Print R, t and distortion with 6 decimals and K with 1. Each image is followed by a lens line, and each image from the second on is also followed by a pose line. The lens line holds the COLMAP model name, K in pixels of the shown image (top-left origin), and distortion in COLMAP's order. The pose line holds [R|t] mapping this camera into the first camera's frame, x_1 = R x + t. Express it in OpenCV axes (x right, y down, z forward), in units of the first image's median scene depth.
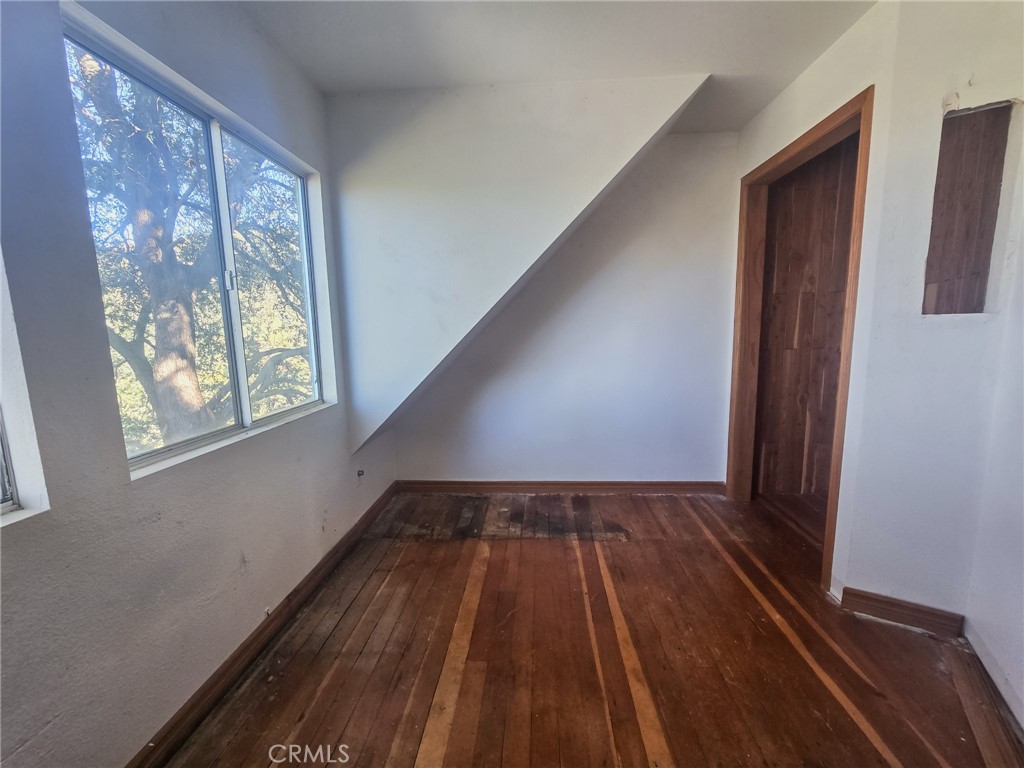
lens RADIAL K [[419.9, 0, 512.4], [0, 419.9, 383.8], [0, 0, 1]] dist [-0.000812, 0.000490]
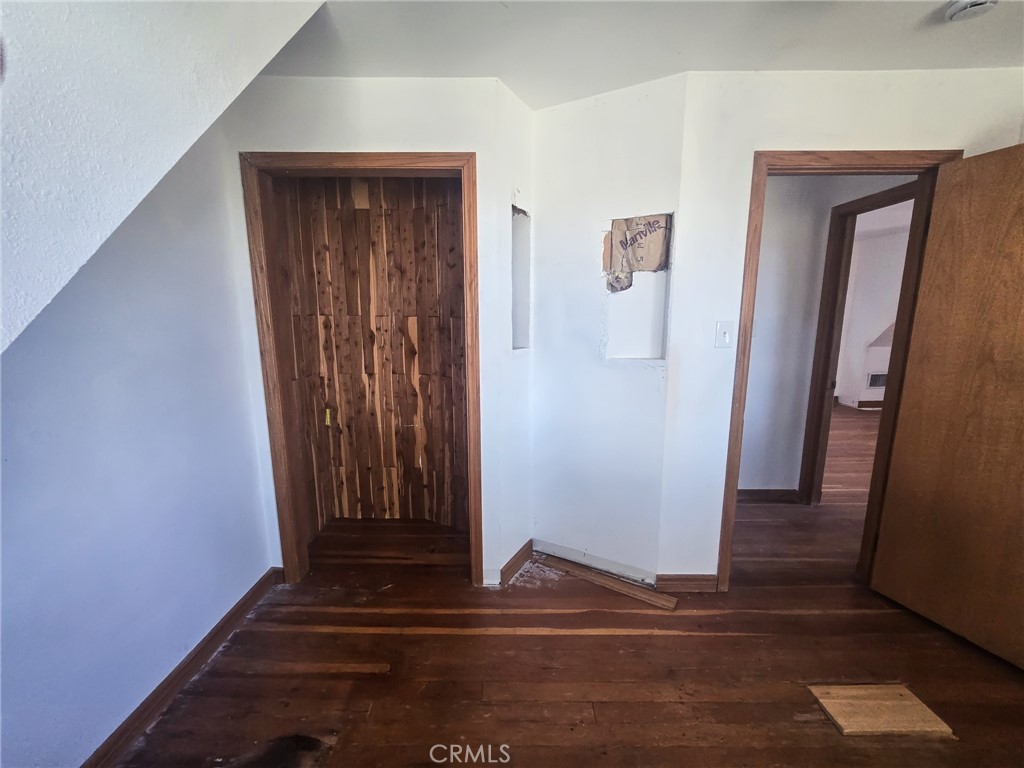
lens RADIAL K [[419.9, 0, 512.2], [0, 419.9, 388.0], [0, 0, 1]] dist [-0.000812, 0.000490]
pose [[-0.049983, -0.157440, 0.986263, -0.238467], [0.139327, 0.976742, 0.162981, -0.164508], [-0.988984, 0.145559, -0.026885, 0.655259]]
